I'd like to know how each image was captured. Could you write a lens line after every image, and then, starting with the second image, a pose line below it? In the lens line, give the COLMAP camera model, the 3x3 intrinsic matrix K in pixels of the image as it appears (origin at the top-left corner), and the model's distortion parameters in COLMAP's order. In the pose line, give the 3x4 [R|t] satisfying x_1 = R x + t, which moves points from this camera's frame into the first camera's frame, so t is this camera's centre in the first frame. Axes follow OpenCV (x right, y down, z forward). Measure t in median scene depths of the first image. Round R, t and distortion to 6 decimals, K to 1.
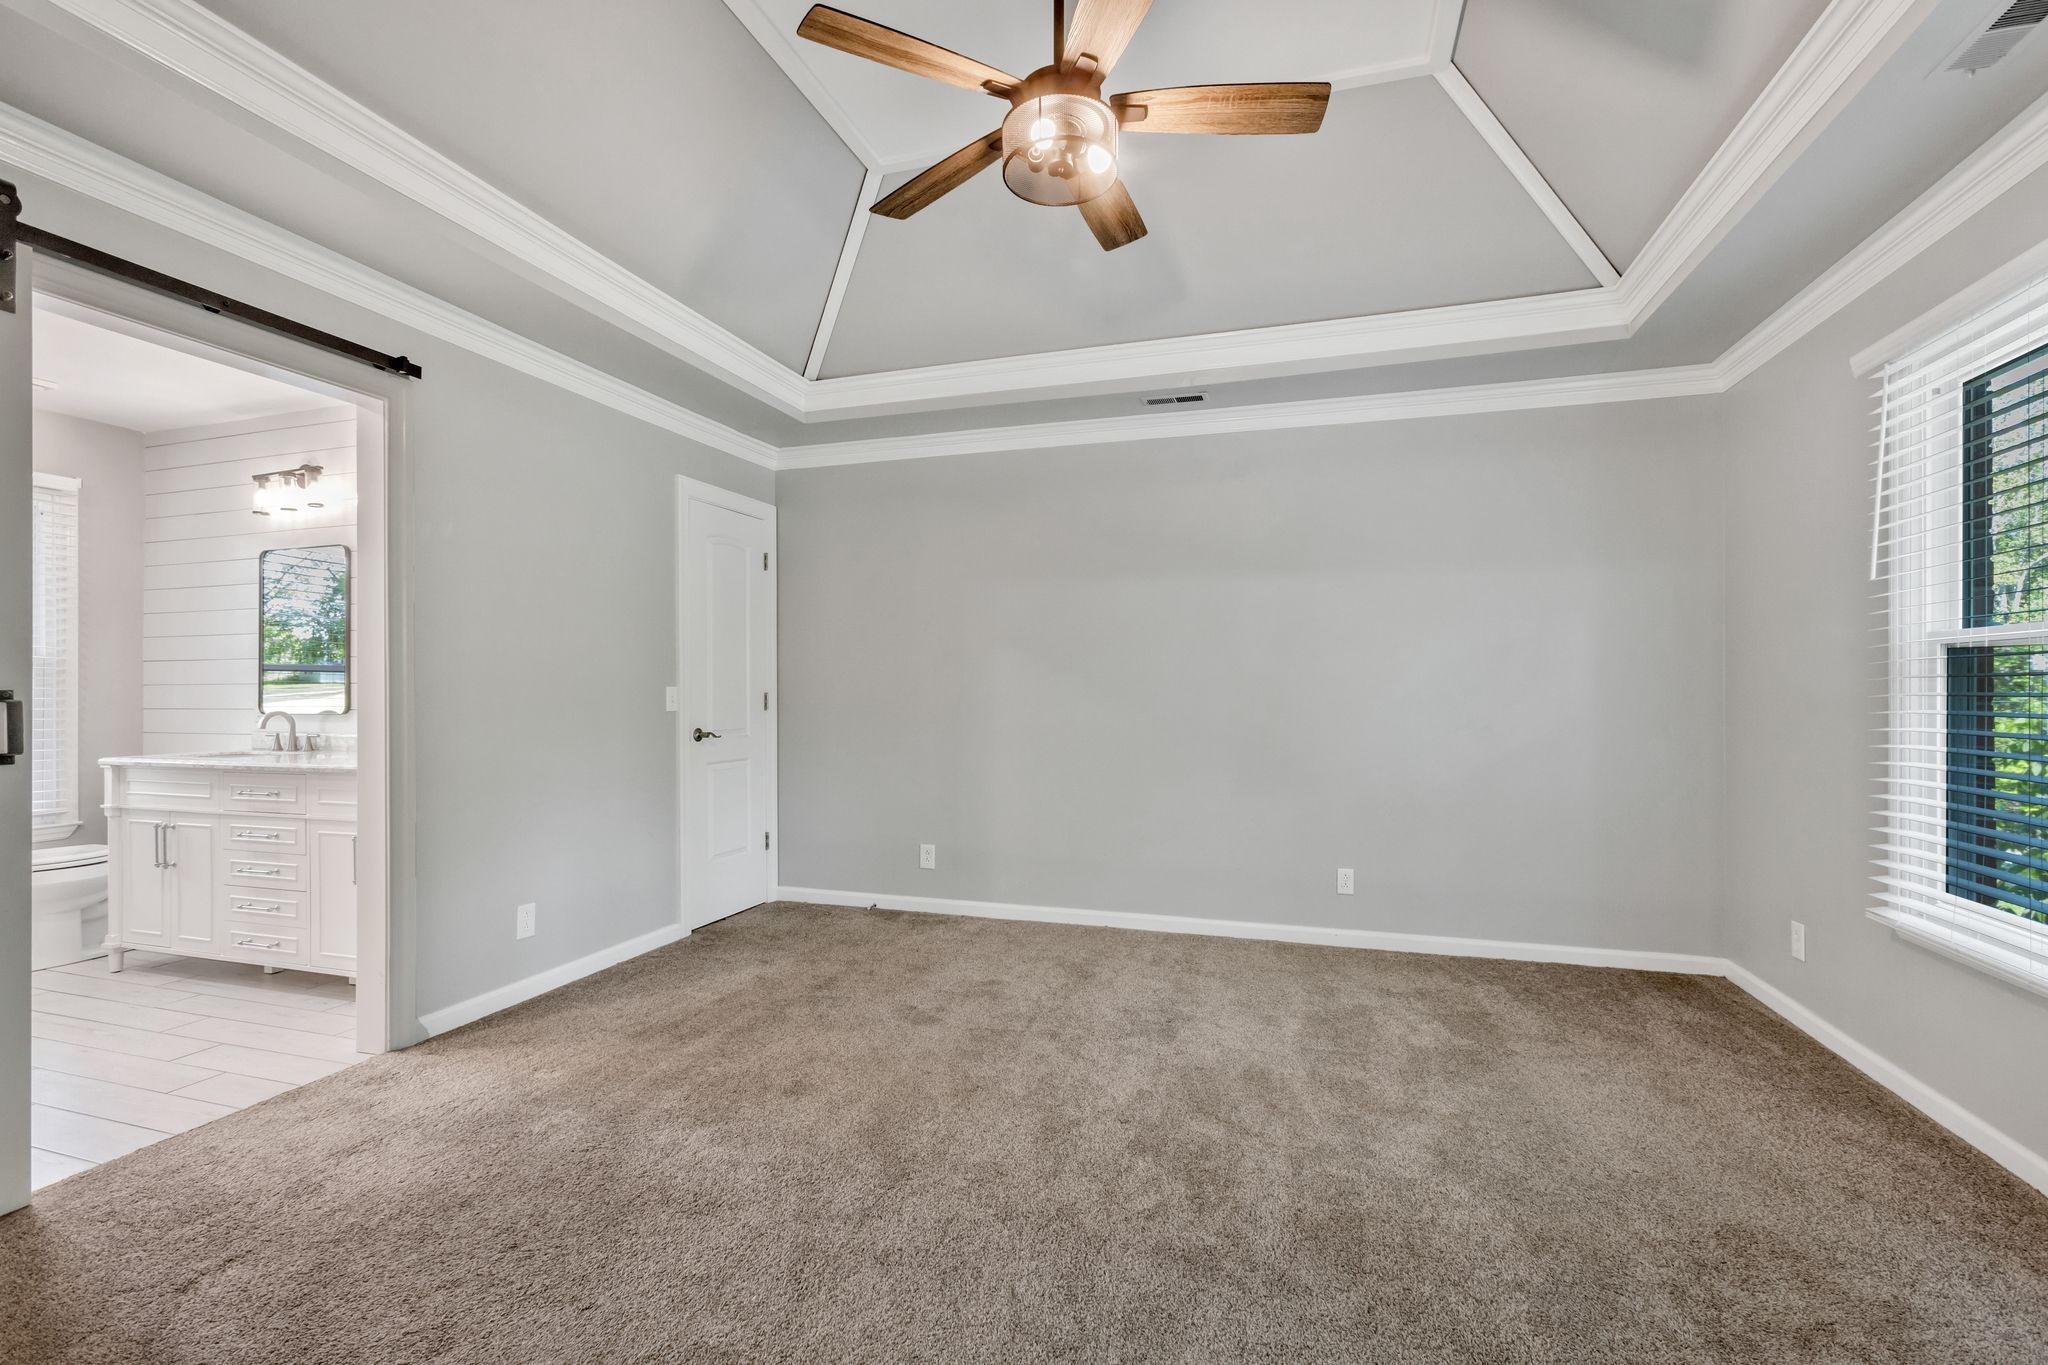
lens RADIAL K [[884.9, 0, 1029.7], [0, 884.9, 695.3], [0, 0, 1]] dist [-0.001608, -0.000185]
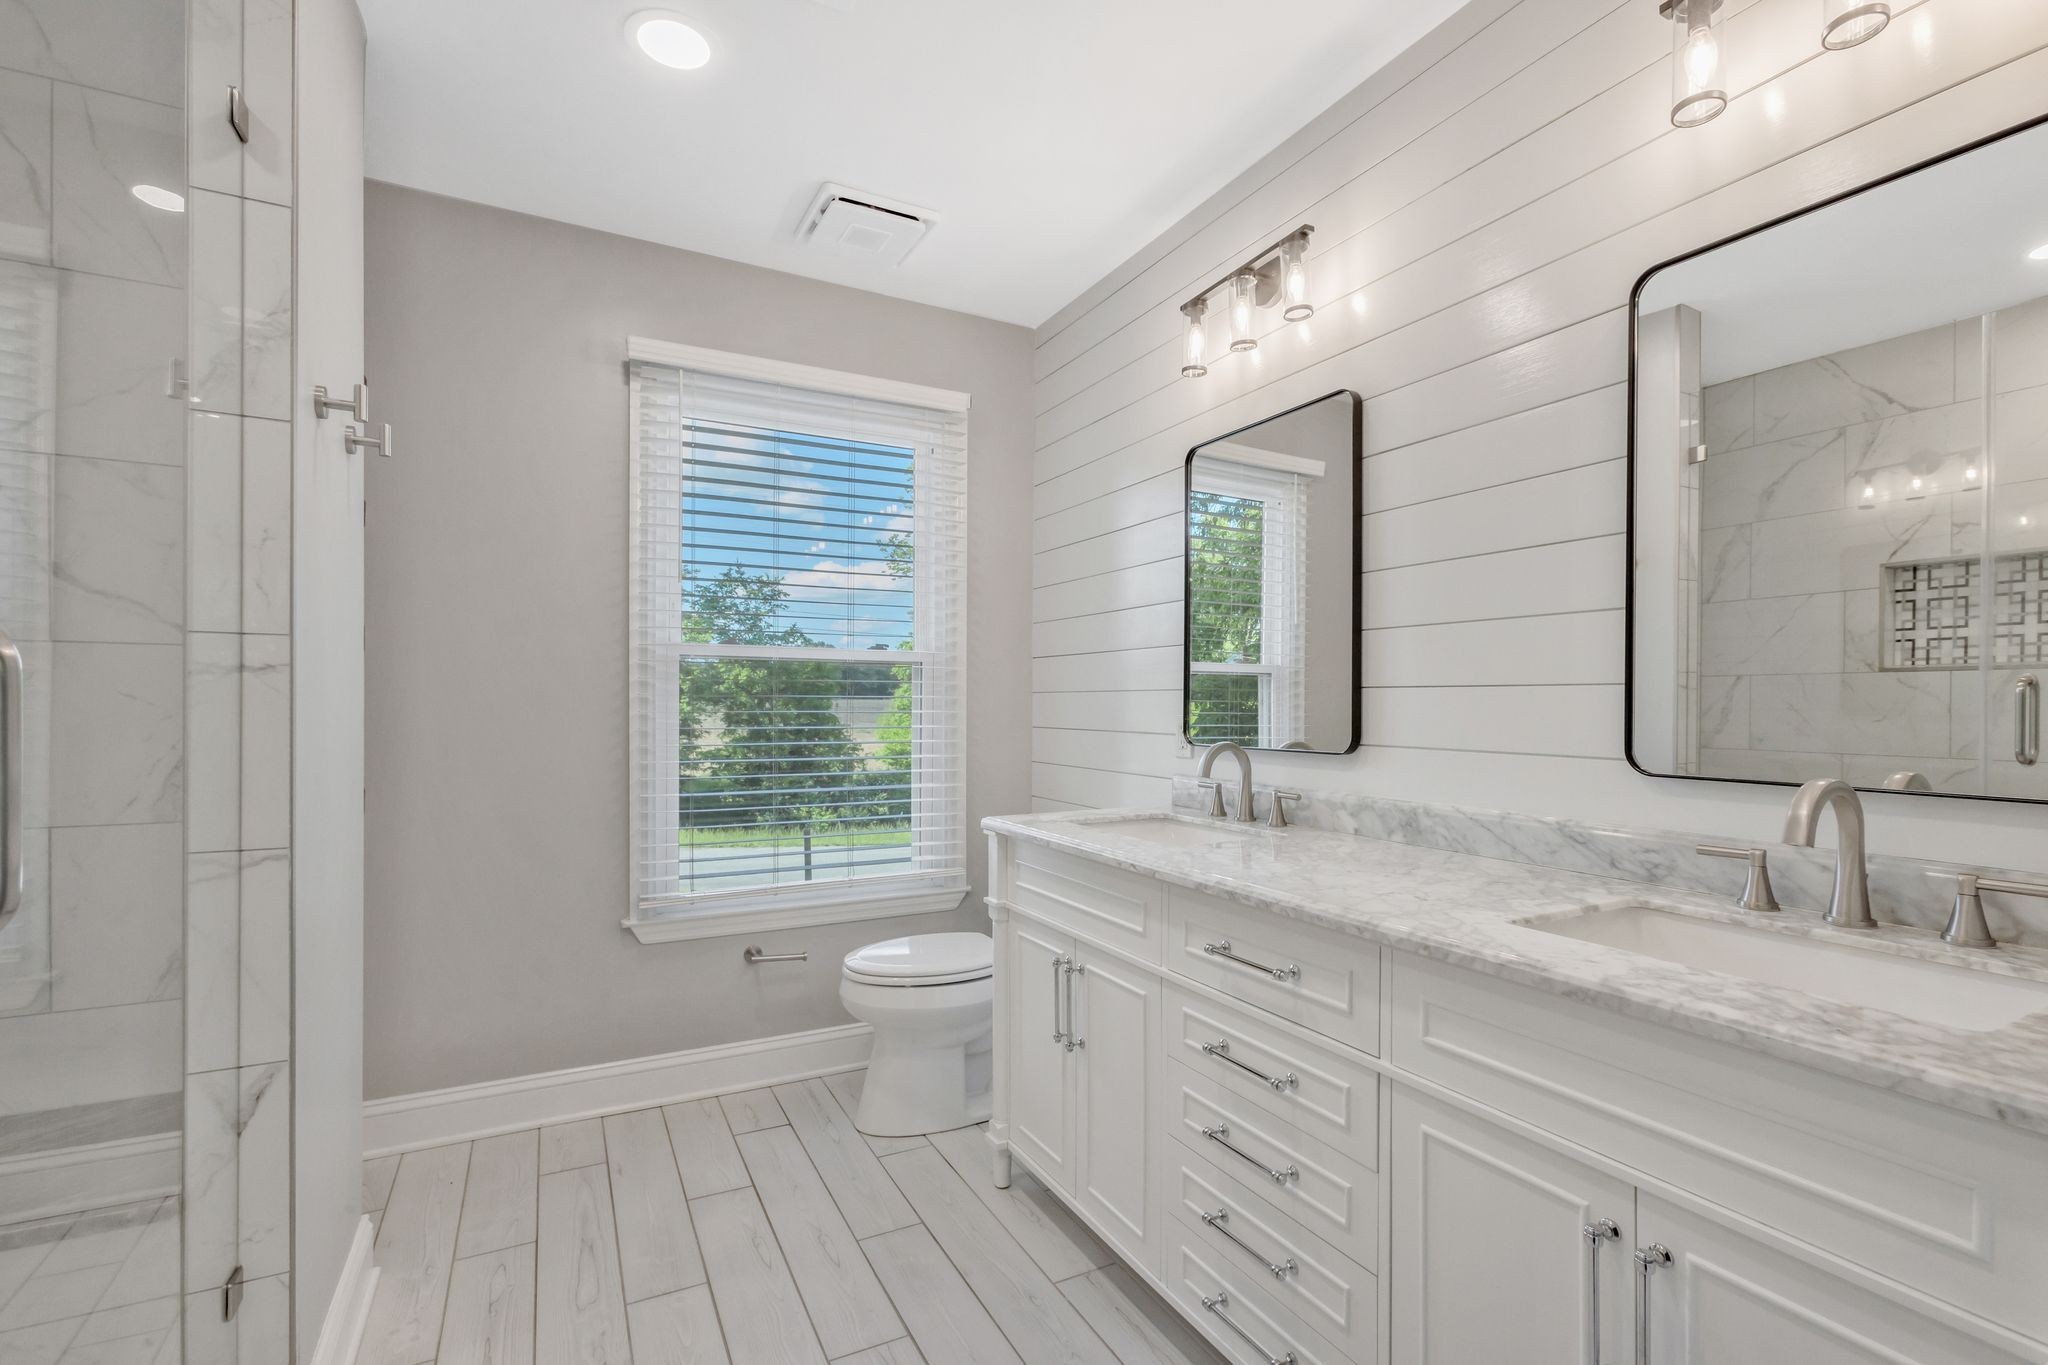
lens RADIAL K [[908.2, 0, 1015.5], [0, 908.2, 705.9], [0, 0, 1]] dist [-0.001739, 0.000326]
pose [[0.702602, 0.007346, -0.711545, -0.565899], [-0.005749, 0.999973, 0.004647, -0.004624], [0.711559, 0.000826, 0.702626, 0.548577]]
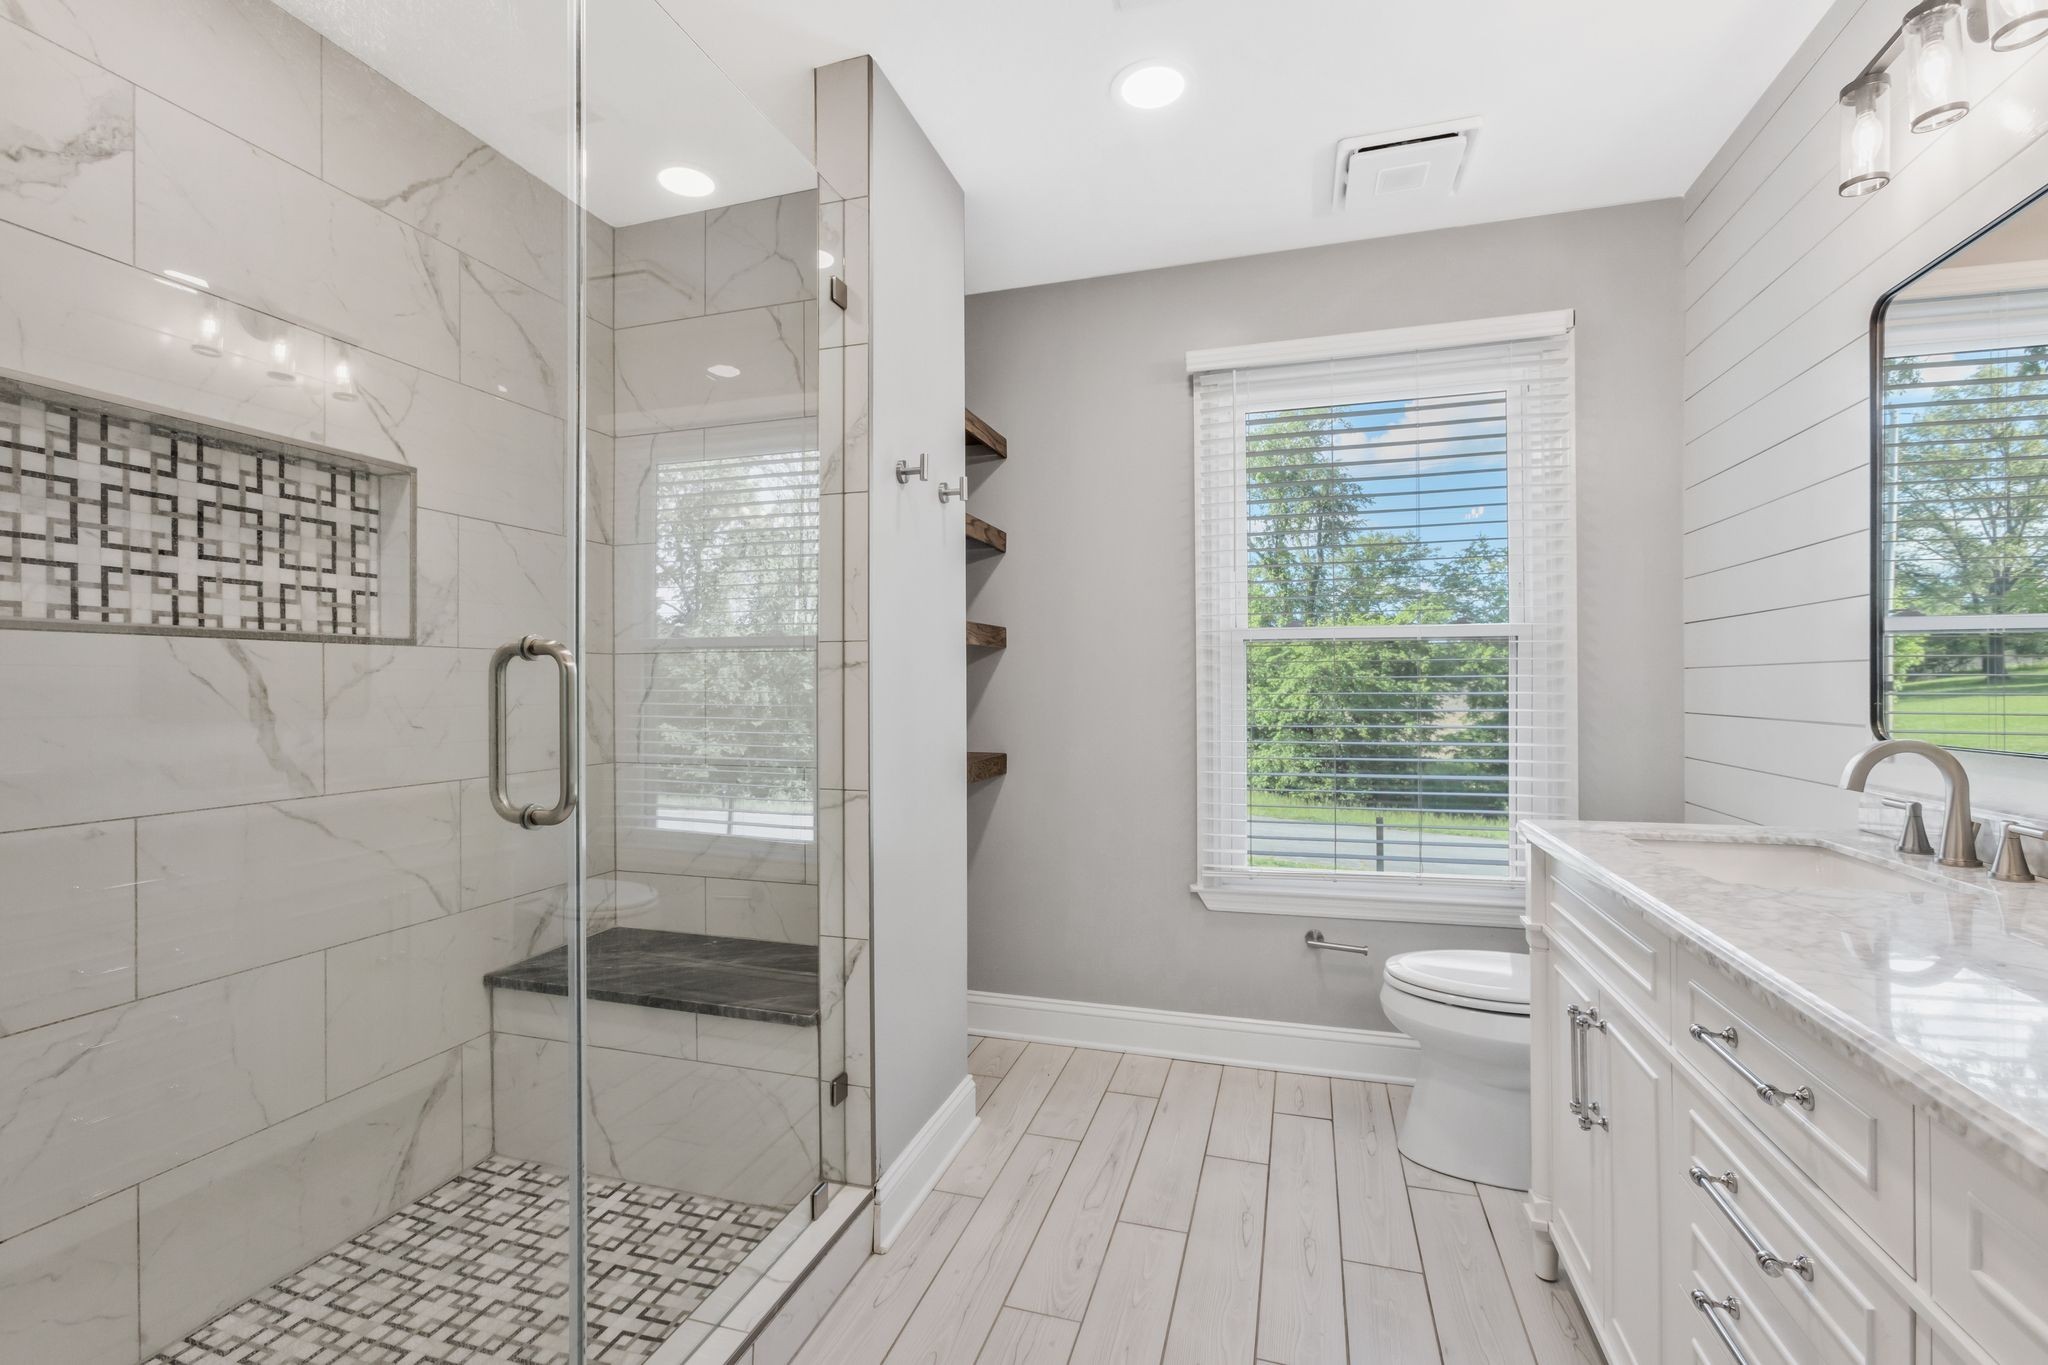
lens RADIAL K [[898.1, 0, 1020.1], [0, 898.1, 683.0], [0, 0, 1]] dist [-0.025004, 0.014213]
pose [[0.004713, -0.001284, -0.999988, -0.522083], [0.006093, 0.999981, -0.001256, -0.004433], [0.999970, -0.006087, 0.004721, 0.669528]]
